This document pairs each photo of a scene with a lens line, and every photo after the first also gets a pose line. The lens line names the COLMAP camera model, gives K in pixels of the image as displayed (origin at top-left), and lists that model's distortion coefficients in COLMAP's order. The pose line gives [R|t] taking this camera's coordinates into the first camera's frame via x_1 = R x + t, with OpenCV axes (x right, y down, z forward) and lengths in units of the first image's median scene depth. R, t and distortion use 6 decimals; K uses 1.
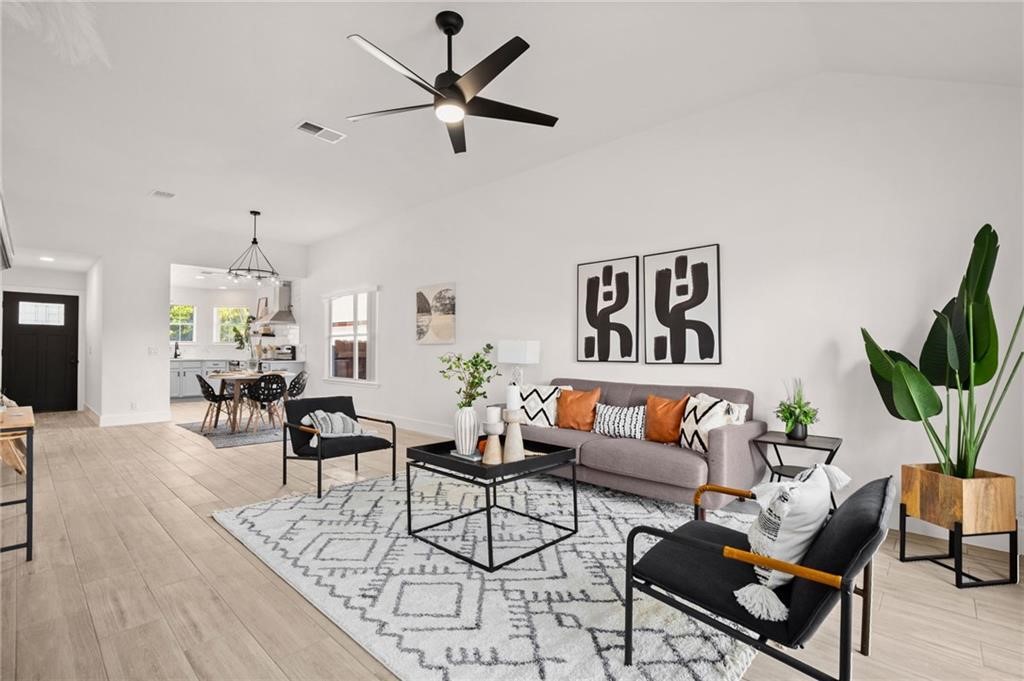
lens RADIAL K [[477.3, 0, 512.0], [0, 477.3, 340.5], [0, 0, 1]] dist [-0.000807, 0.000042]
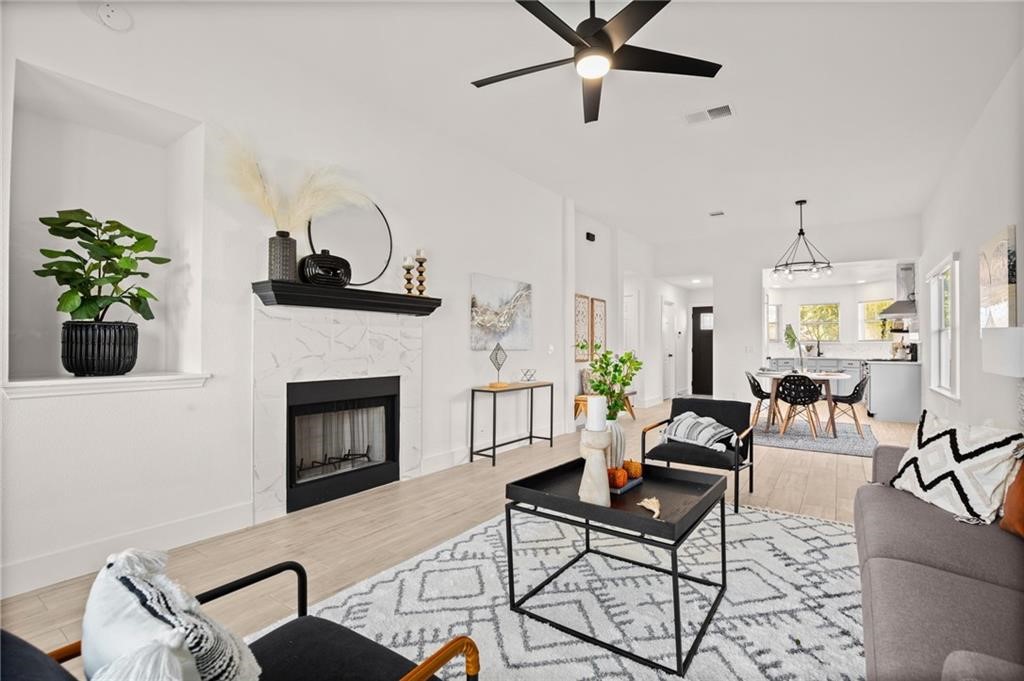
lens RADIAL K [[461.7, 0, 512.0], [0, 461.7, 340.5], [0, 0, 1]] dist [-0.017509, -0.000016]
pose [[0.138790, -0.019976, -0.990120, 0.635642], [0.021358, 0.999624, -0.017174, 0.017240], [0.990091, -0.018764, 0.139165, 0.734886]]
